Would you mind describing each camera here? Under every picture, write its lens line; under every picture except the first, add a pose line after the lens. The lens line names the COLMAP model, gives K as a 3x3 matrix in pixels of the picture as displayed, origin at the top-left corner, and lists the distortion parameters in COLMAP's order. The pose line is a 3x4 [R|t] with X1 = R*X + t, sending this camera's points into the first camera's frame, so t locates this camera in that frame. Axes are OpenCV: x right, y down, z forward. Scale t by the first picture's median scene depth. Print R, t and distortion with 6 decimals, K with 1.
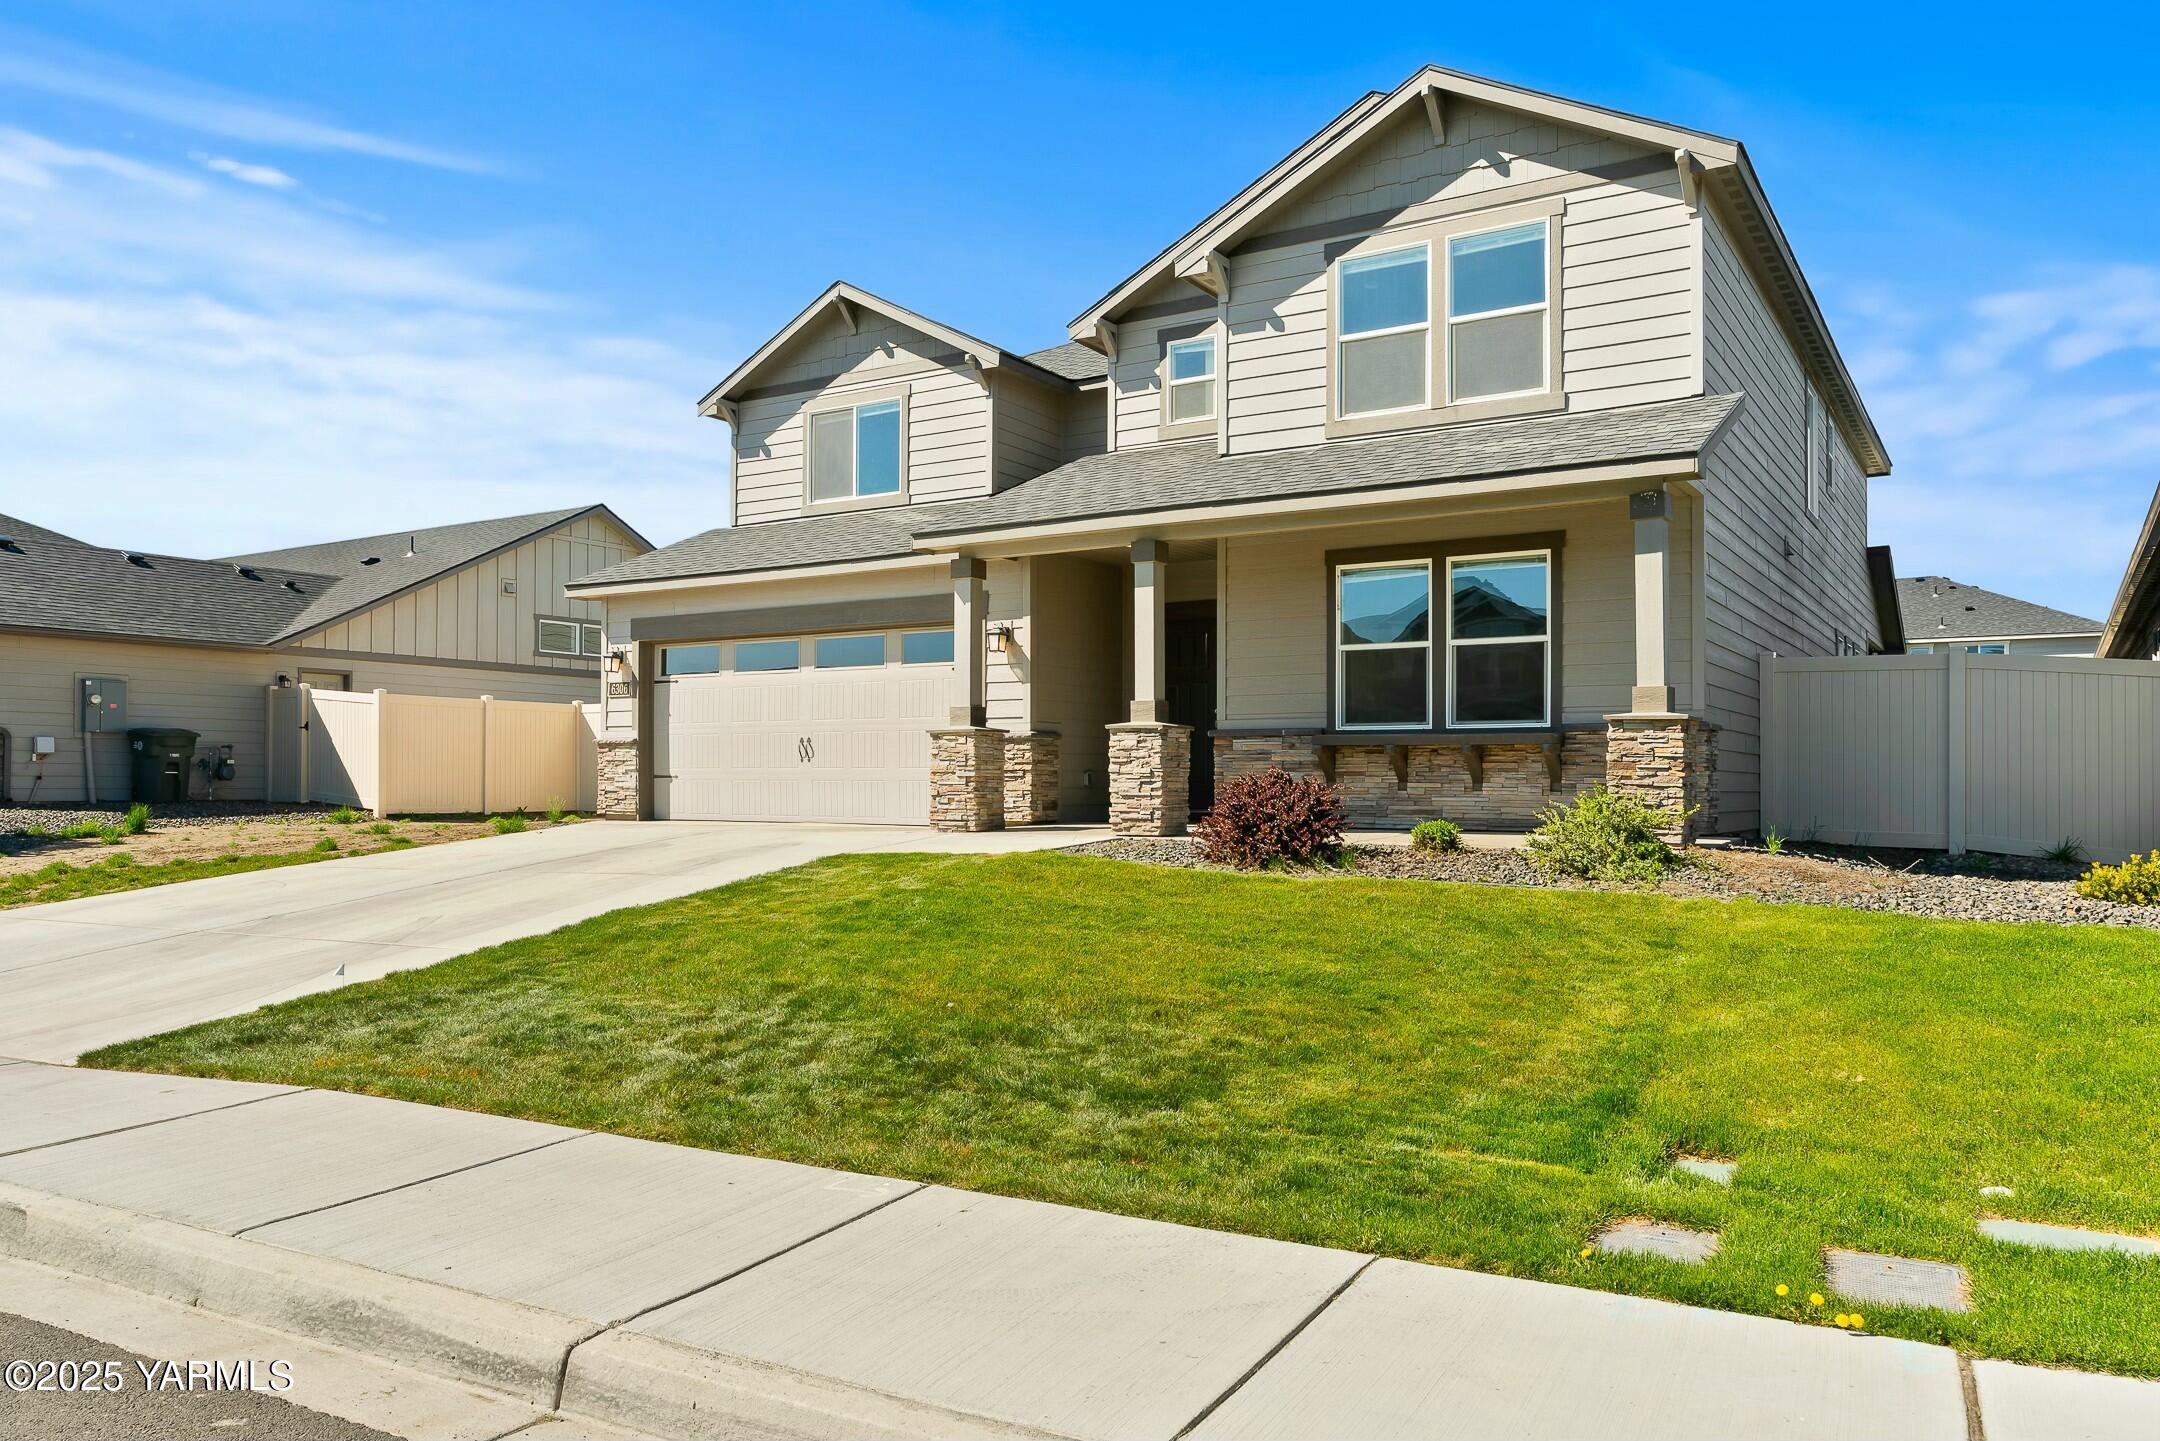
lens RADIAL K [[1556.4, 0, 1082.5], [0, 1556.4, 730.8], [0, 0, 1]] dist [-0.000373, -0.000017]
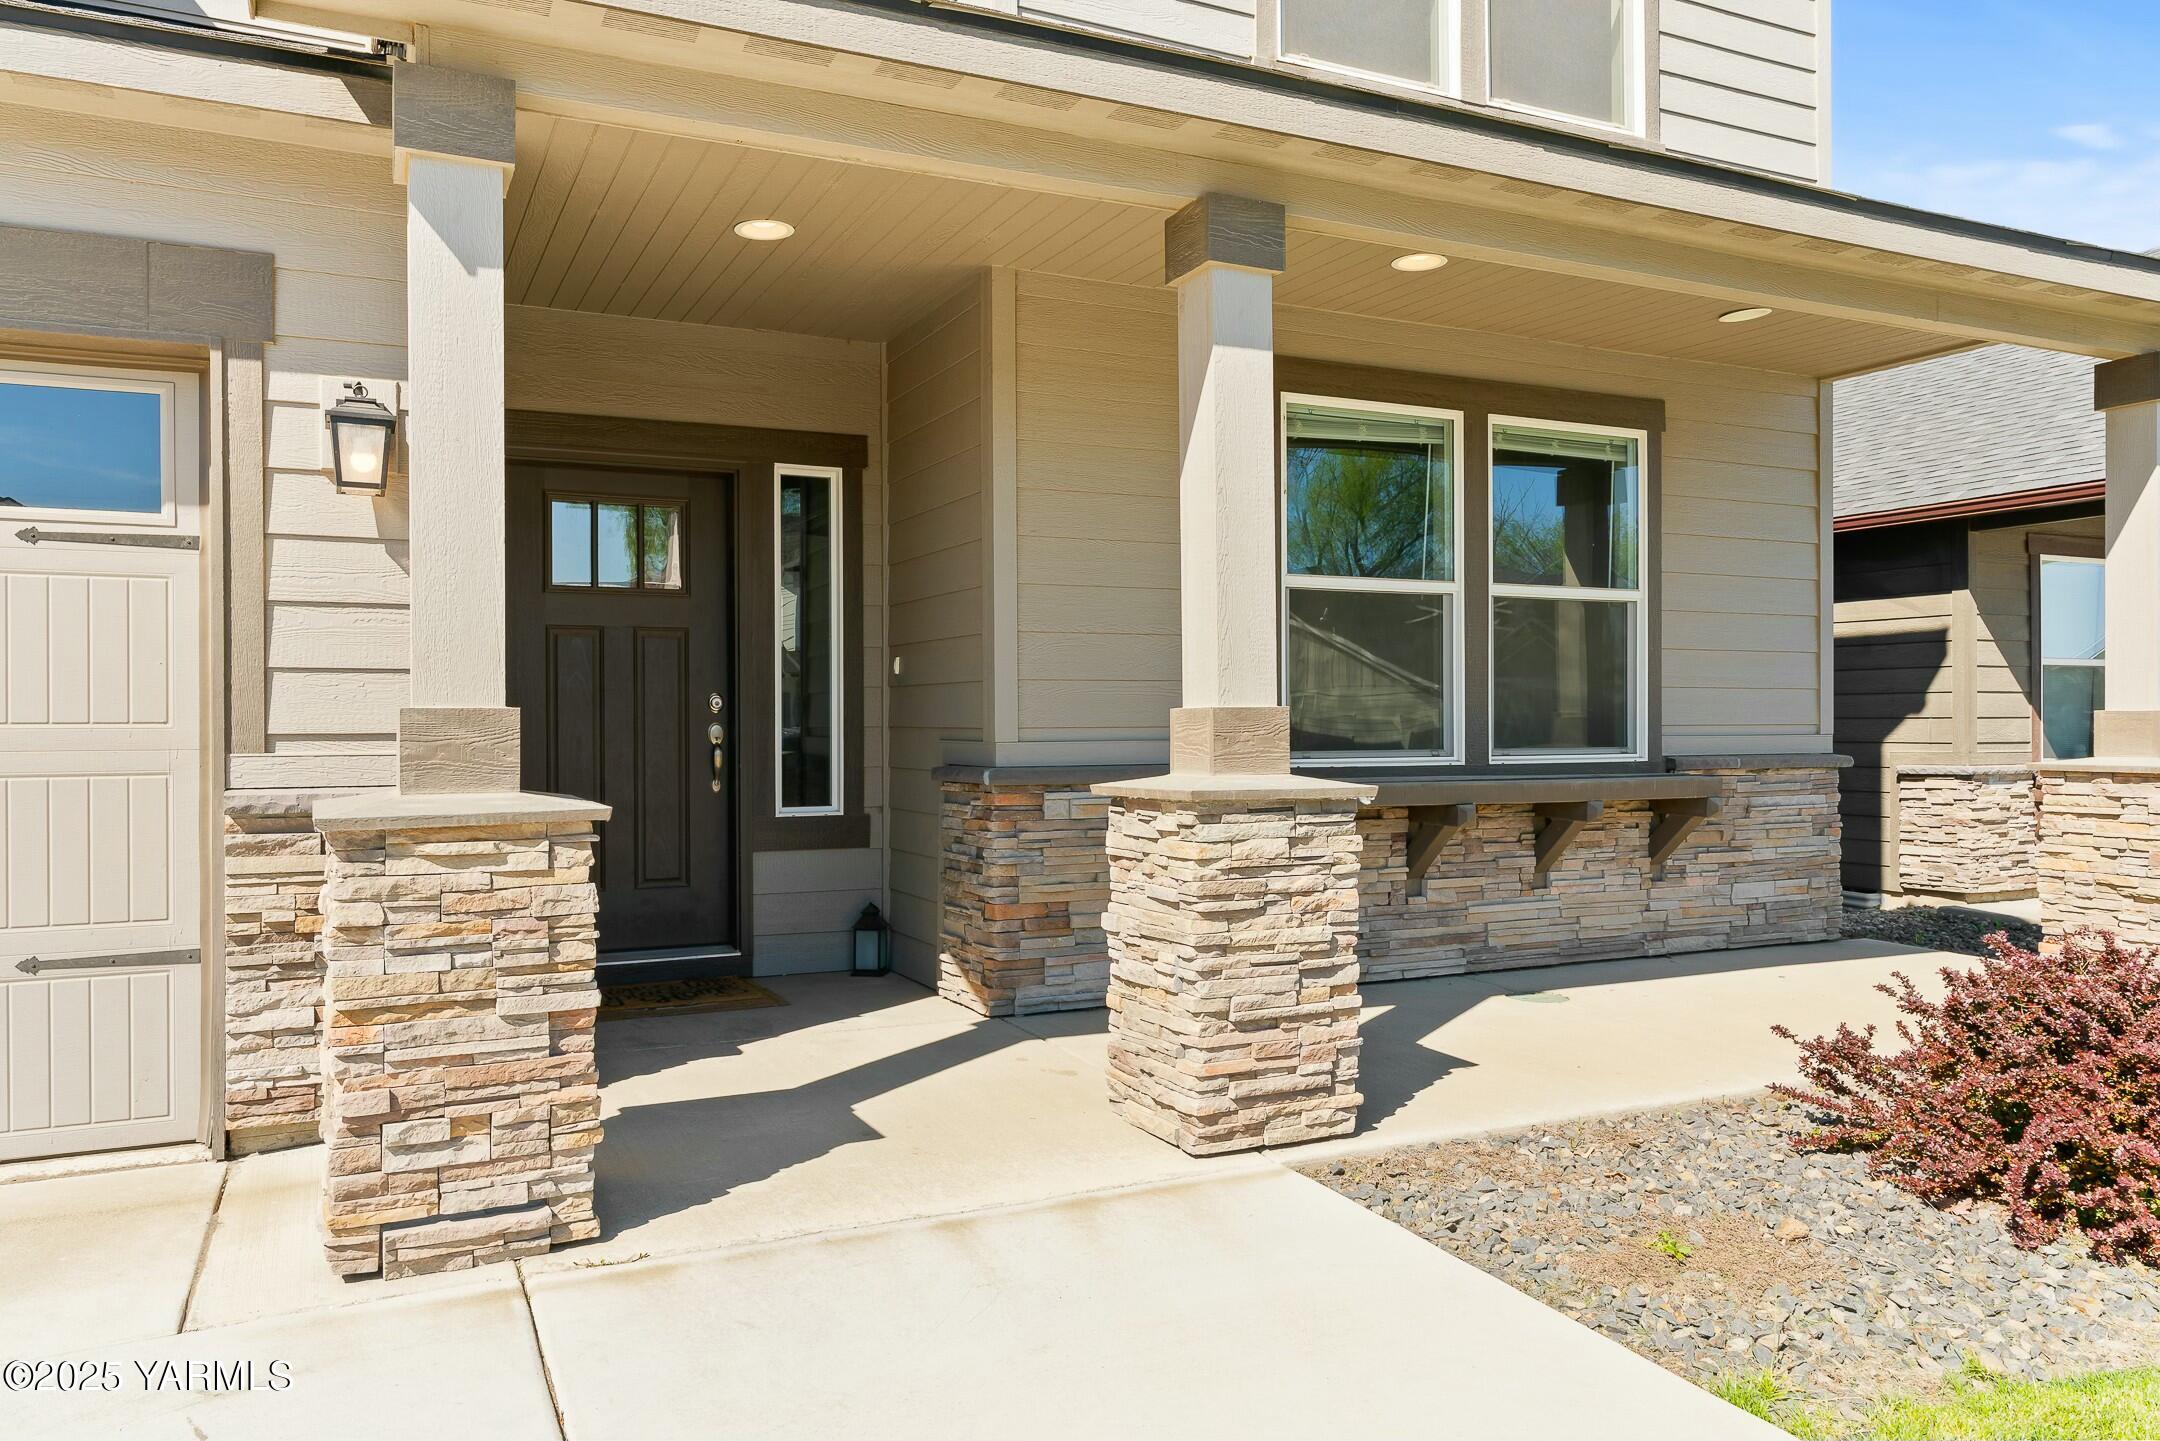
lens RADIAL K [[1488.0, 0, 1083.5], [0, 1488.0, 715.2], [0, 0, 1]] dist [0.007537, 0.000970]
pose [[0.536896, -0.001752, 0.843647, -0.236322], [-0.022880, 0.999600, 0.016637, -0.022258], [-0.843338, -0.028235, 0.536641, 0.874810]]
